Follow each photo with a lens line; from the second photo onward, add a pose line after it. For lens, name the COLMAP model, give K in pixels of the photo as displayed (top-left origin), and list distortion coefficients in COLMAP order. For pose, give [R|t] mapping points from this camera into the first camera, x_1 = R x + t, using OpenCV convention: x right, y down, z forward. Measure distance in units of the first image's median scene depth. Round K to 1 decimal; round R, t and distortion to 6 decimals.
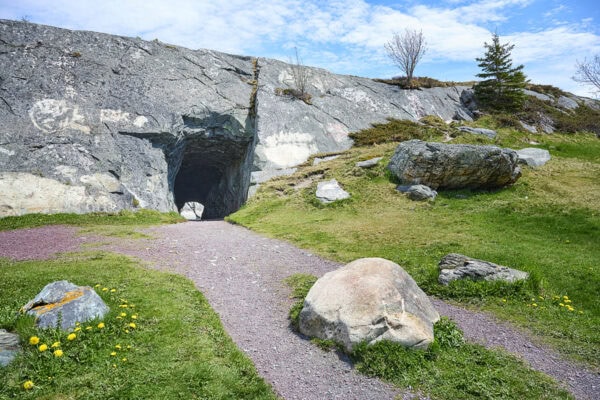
lens RADIAL K [[415.7, 0, 299.9], [0, 415.7, 200.0], [0, 0, 1]] dist [-0.004837, -0.000152]
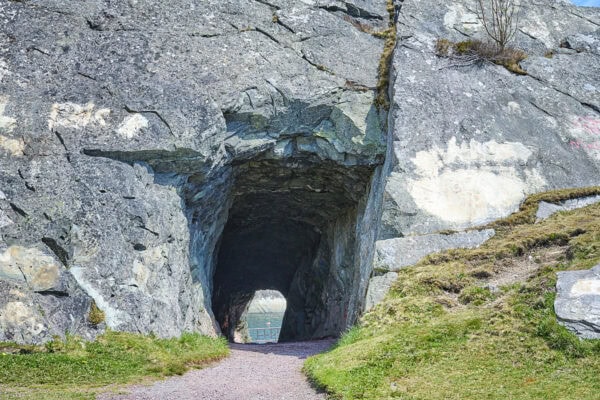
lens RADIAL K [[742.6, 0, 300.0], [0, 742.6, 200.0], [0, 0, 1]] dist [-0.002798, 0.000000]
pose [[0.970417, -0.011339, -0.241168, -0.014122], [-0.011595, 0.995555, -0.093463, -0.034981], [0.241156, 0.093495, 0.965972, 0.263860]]
